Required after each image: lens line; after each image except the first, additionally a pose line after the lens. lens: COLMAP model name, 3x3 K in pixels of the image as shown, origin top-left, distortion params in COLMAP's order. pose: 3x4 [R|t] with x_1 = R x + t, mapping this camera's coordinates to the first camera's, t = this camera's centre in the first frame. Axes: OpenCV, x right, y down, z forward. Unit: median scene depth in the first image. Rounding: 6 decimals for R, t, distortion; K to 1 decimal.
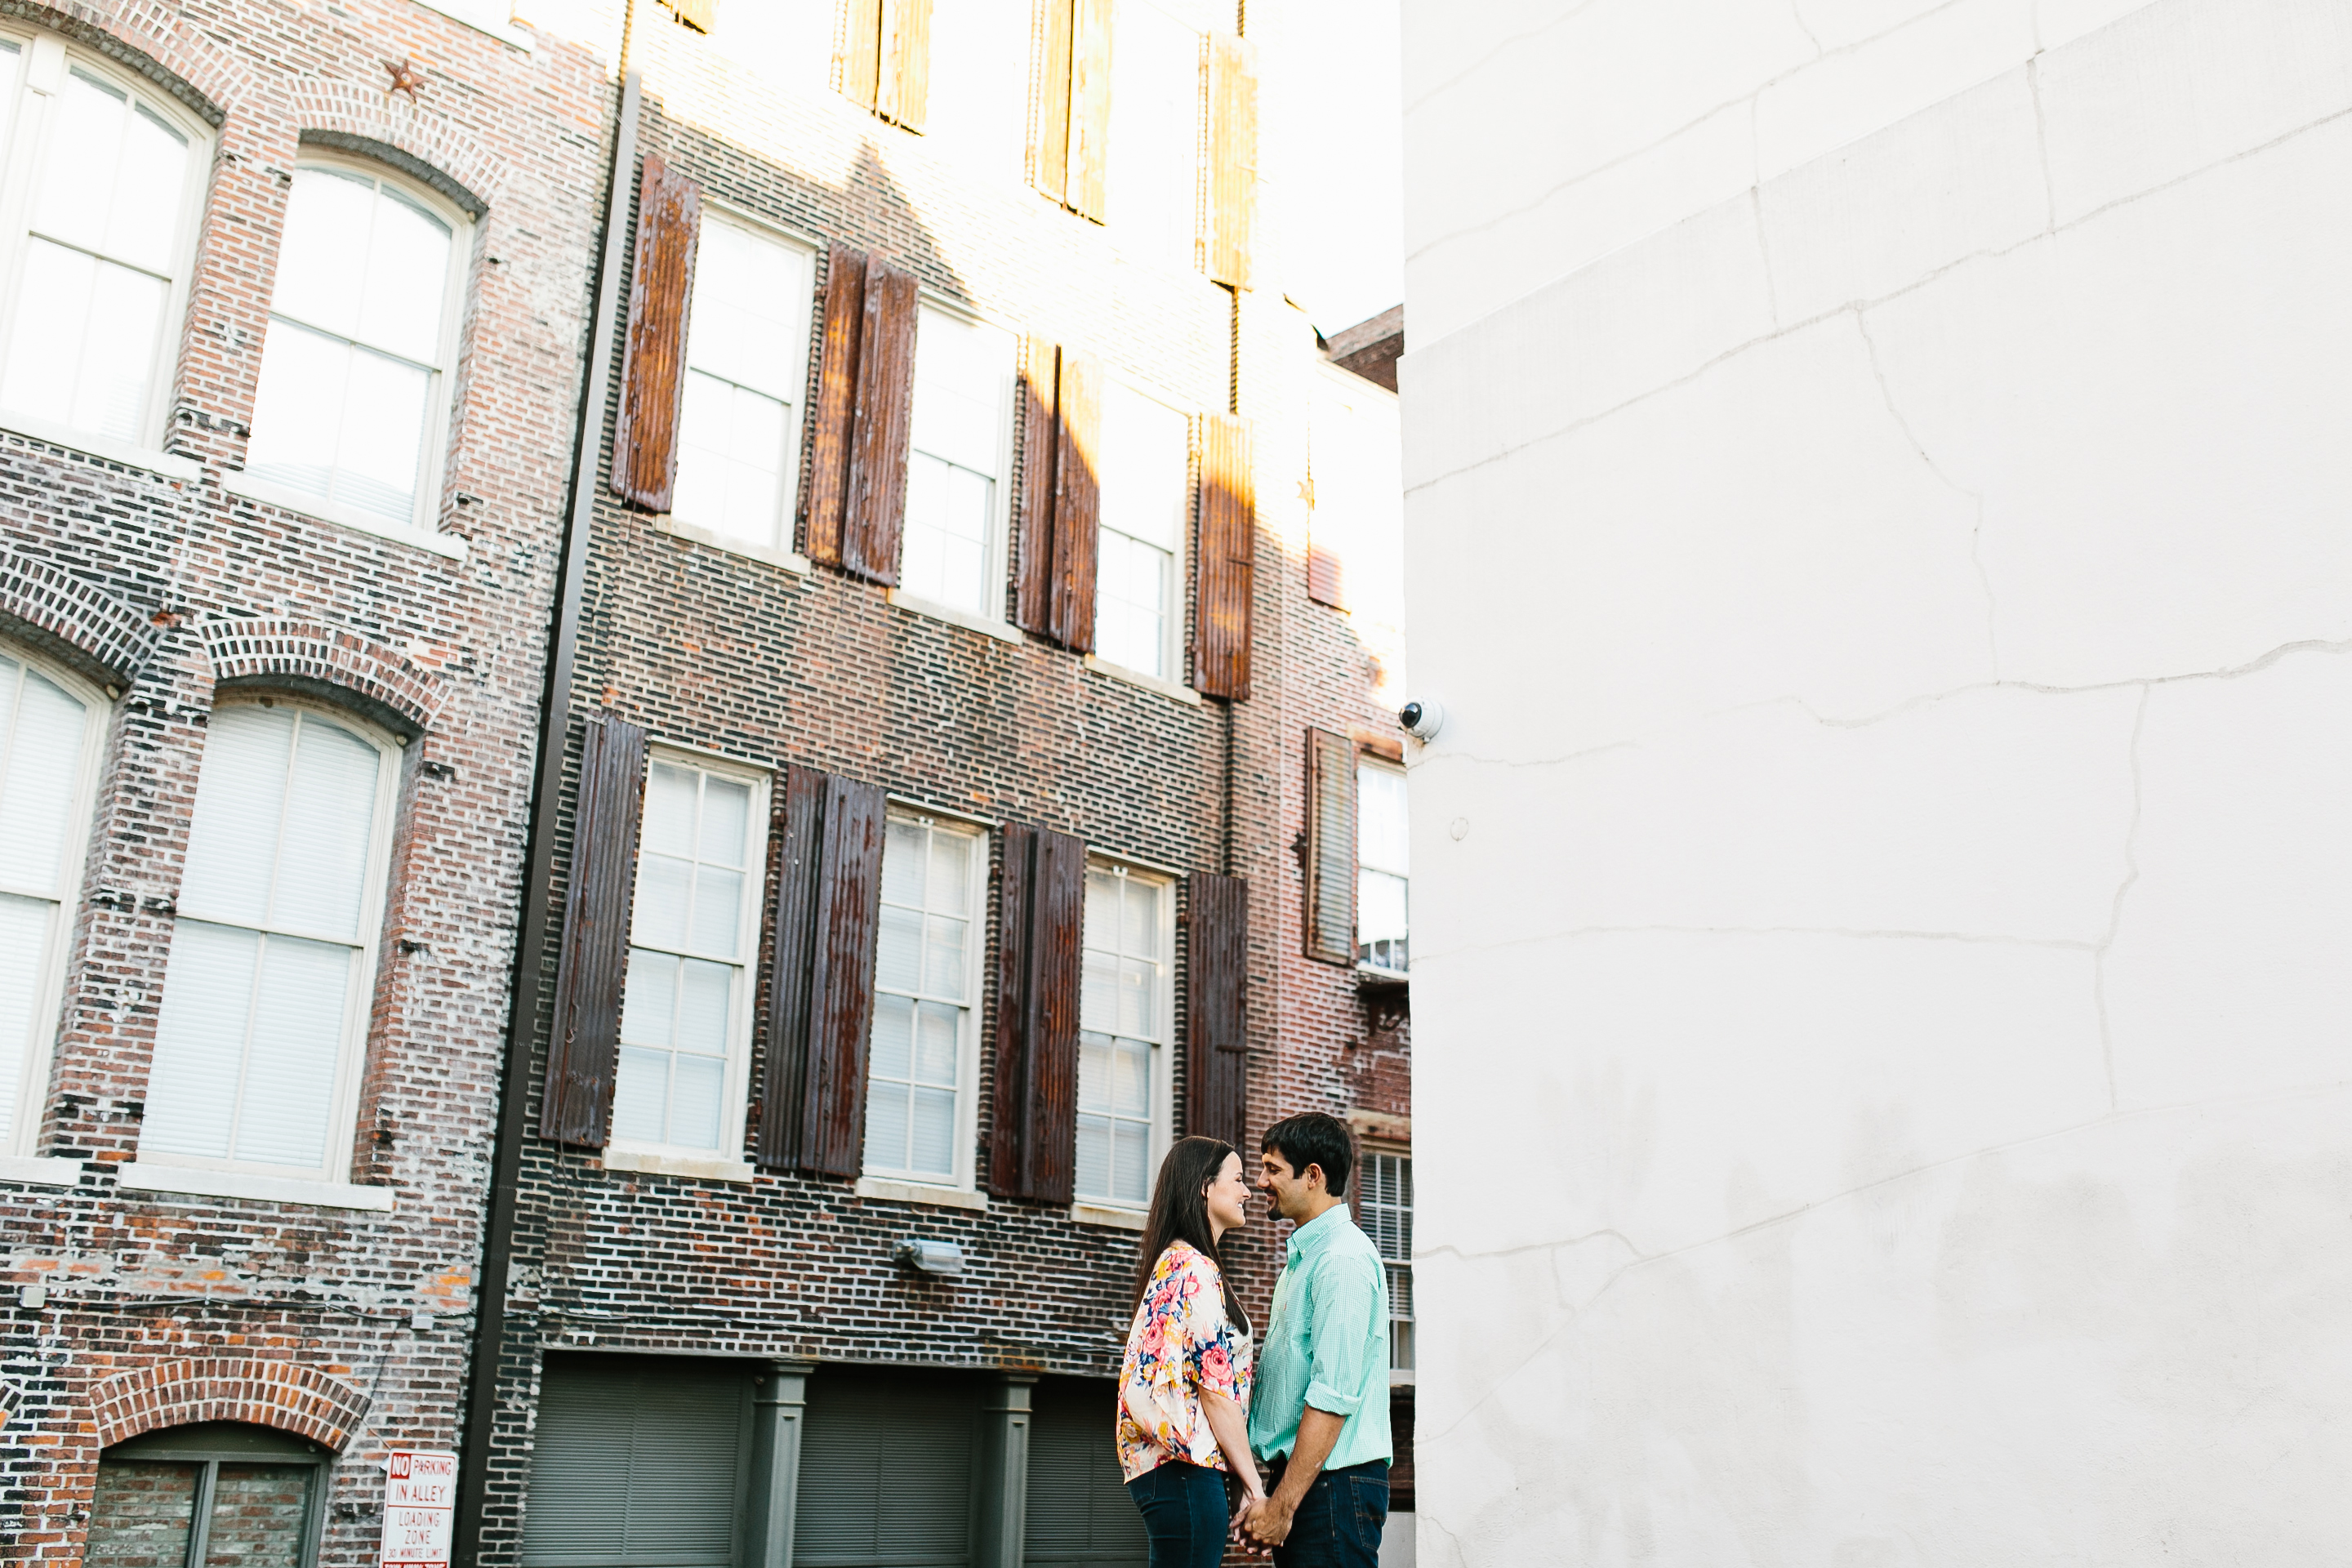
lens RADIAL K [[2203.3, 0, 1176.0], [0, 2203.3, 784.0], [0, 0, 1]] dist [-0.002931, 0.007503]
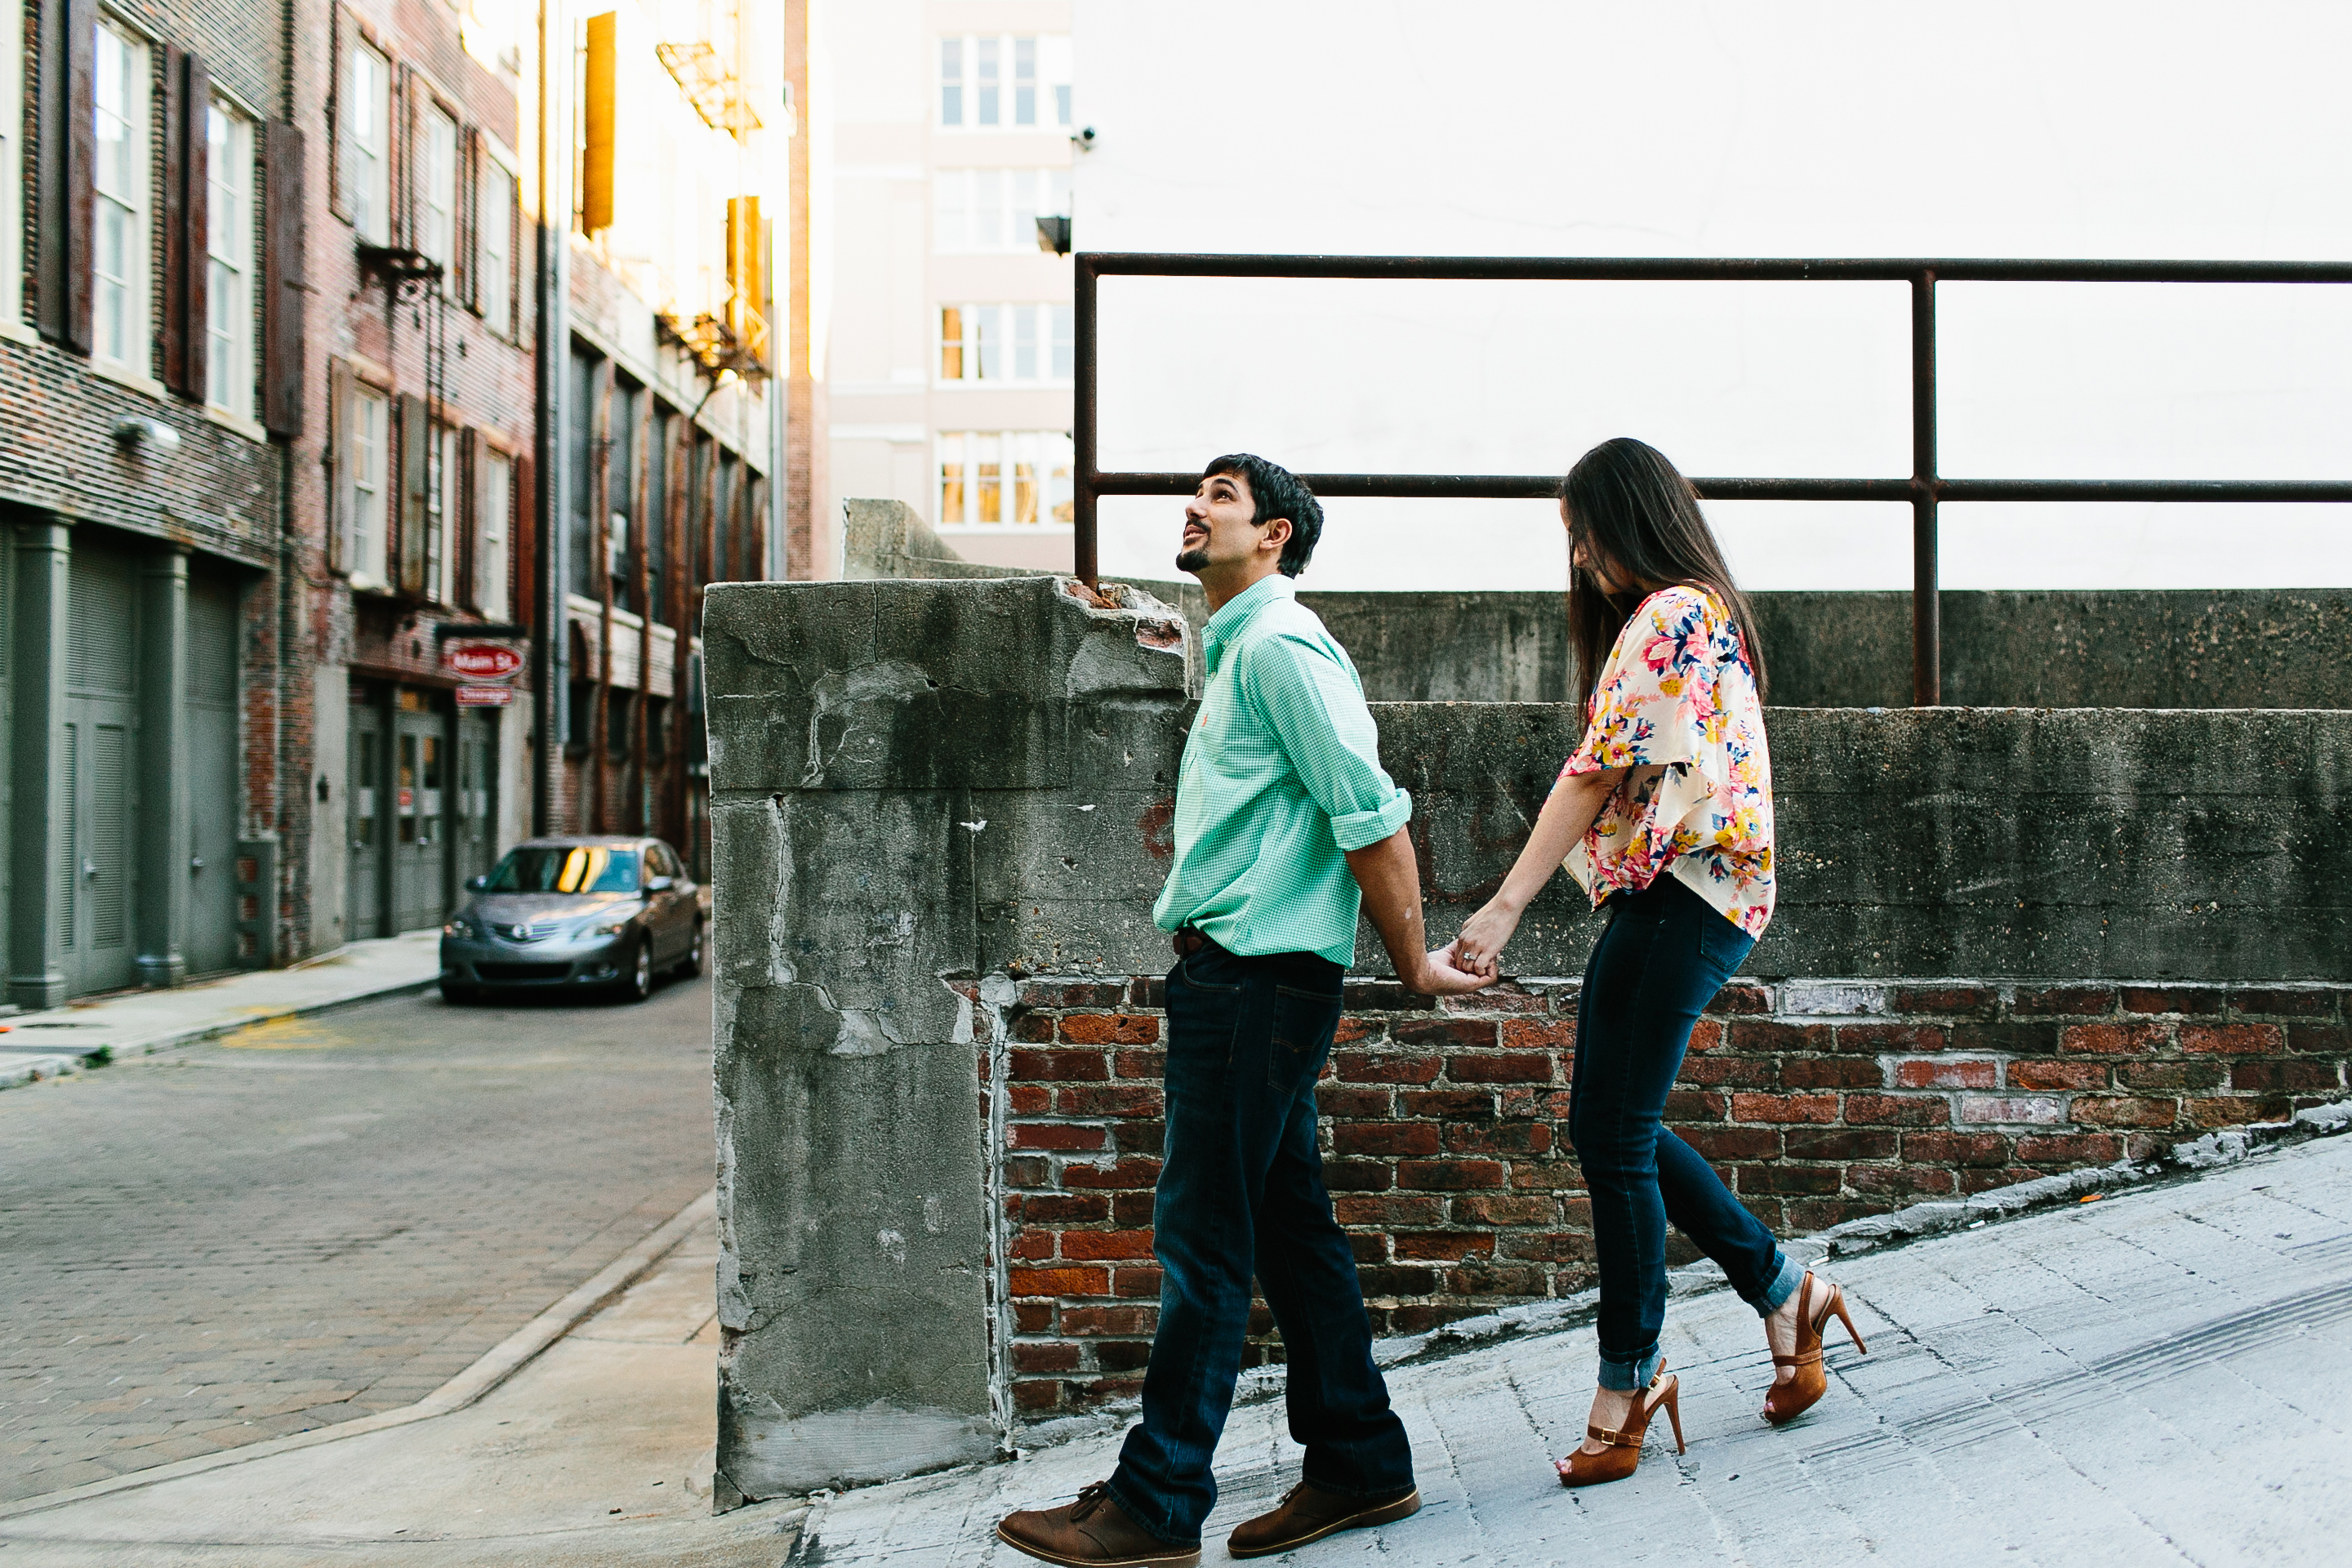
lens RADIAL K [[2203.3, 0, 1176.0], [0, 2203.3, 784.0], [0, 0, 1]] dist [-0.002931, 0.007503]
pose [[0.684116, -0.006679, 0.729343, -0.580069], [-0.209235, 0.956132, 0.205016, 0.045639], [-0.698717, -0.292859, 0.652708, -0.153572]]
